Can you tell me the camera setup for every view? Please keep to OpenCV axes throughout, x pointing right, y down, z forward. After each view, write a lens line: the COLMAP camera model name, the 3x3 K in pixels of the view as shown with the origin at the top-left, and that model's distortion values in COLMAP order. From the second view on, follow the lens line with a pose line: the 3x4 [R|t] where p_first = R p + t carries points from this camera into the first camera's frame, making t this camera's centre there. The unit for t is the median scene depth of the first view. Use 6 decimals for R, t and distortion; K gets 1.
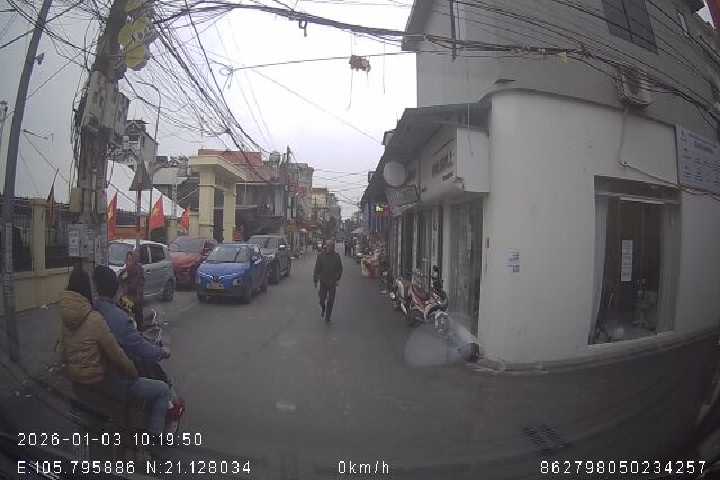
lens RADIAL K [[863.5, 0, 360.0], [0, 863.5, 240.0], [0, 0, 1]] dist [-0.798392, 0.008321]
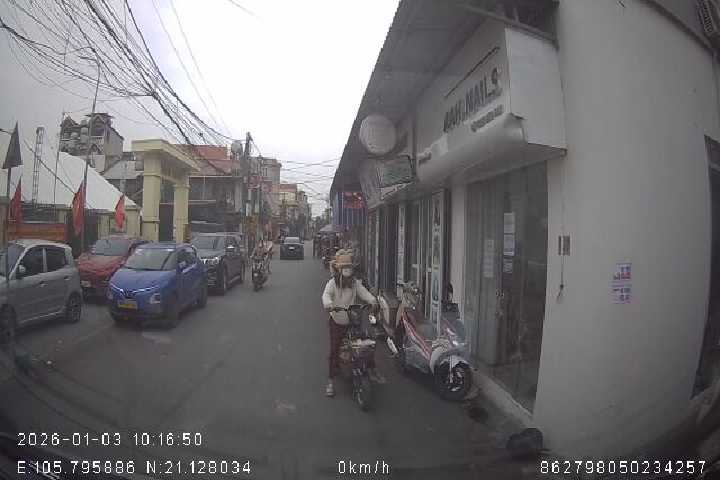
lens RADIAL K [[867.0, 0, 377.8], [0, 867.0, 244.4], [0, 0, 1]] dist [-0.716589, 0.009490]
pose [[0.998534, -0.001866, 0.054095, 0.002964], [0.001487, 0.999974, 0.007039, -0.000288], [-0.054106, -0.006949, 0.998511, 0.189921]]
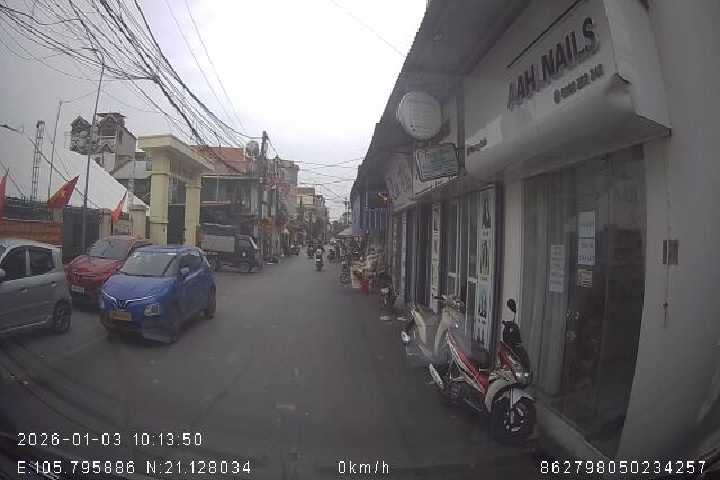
lens RADIAL K [[863.5, 0, 360.0], [0, 863.5, 240.0], [0, 0, 1]] dist [-0.798392, 0.008321]
pose [[0.999879, 0.006831, 0.013953, -0.001181], [-0.006787, 0.999972, -0.003198, -0.000123], [-0.013974, 0.003102, 0.999898, 0.254459]]
